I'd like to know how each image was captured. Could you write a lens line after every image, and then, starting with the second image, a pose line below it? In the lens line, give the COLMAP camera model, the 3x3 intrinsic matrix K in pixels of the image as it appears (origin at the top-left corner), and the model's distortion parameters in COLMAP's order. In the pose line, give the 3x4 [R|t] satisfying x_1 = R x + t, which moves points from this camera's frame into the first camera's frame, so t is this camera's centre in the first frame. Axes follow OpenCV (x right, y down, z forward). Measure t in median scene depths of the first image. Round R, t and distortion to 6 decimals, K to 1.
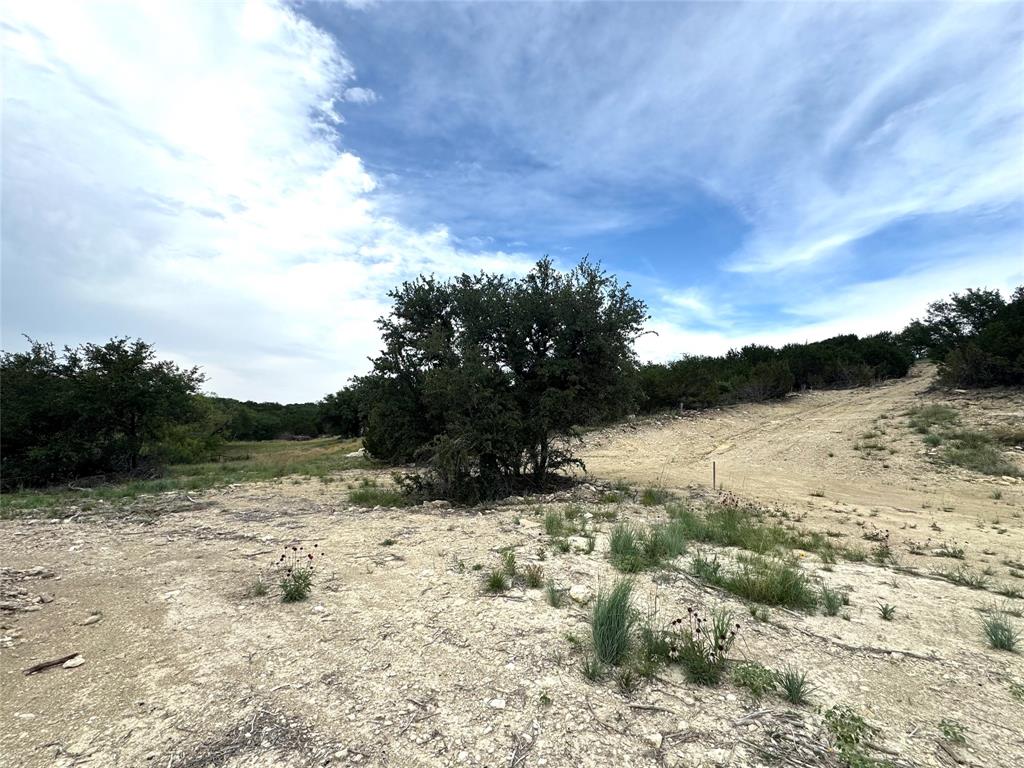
lens RADIAL K [[403.3, 0, 512.0], [0, 403.3, 384.0], [0, 0, 1]] dist [-0.012920, 0.000561]
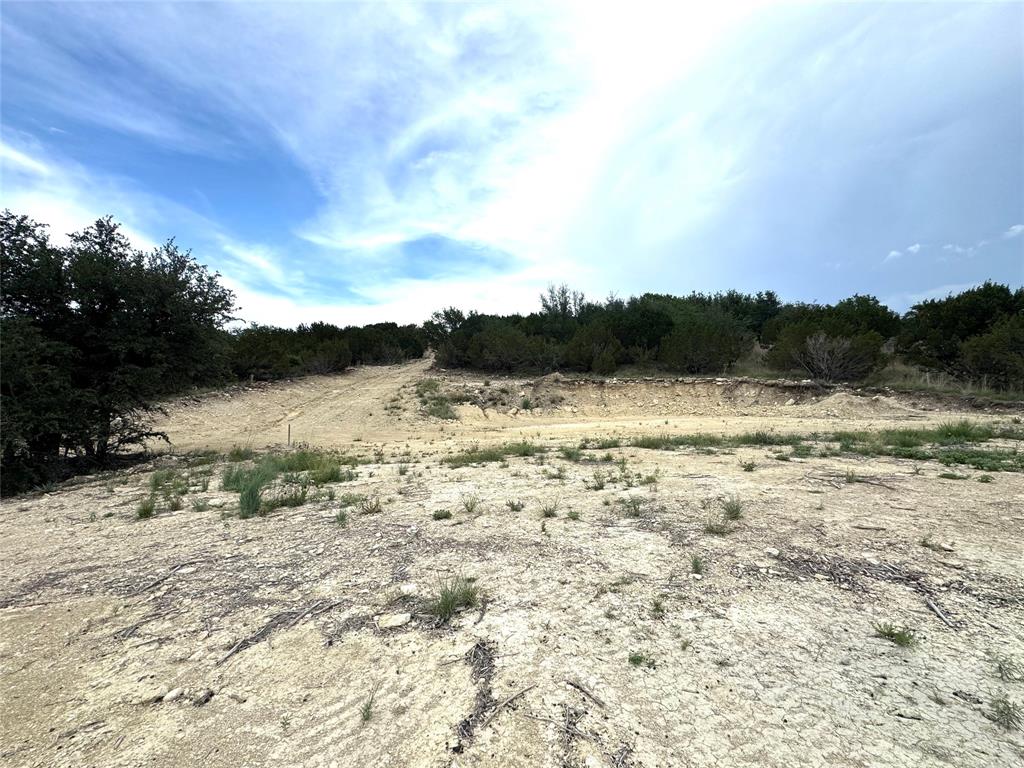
lens RADIAL K [[403.3, 0, 512.0], [0, 403.3, 384.0], [0, 0, 1]] dist [-0.012920, 0.000561]
pose [[0.550917, -0.006142, 0.834537, -0.083515], [-0.057845, 0.997287, 0.045526, -0.017103], [-0.832553, -0.073355, 0.549067, -0.138735]]
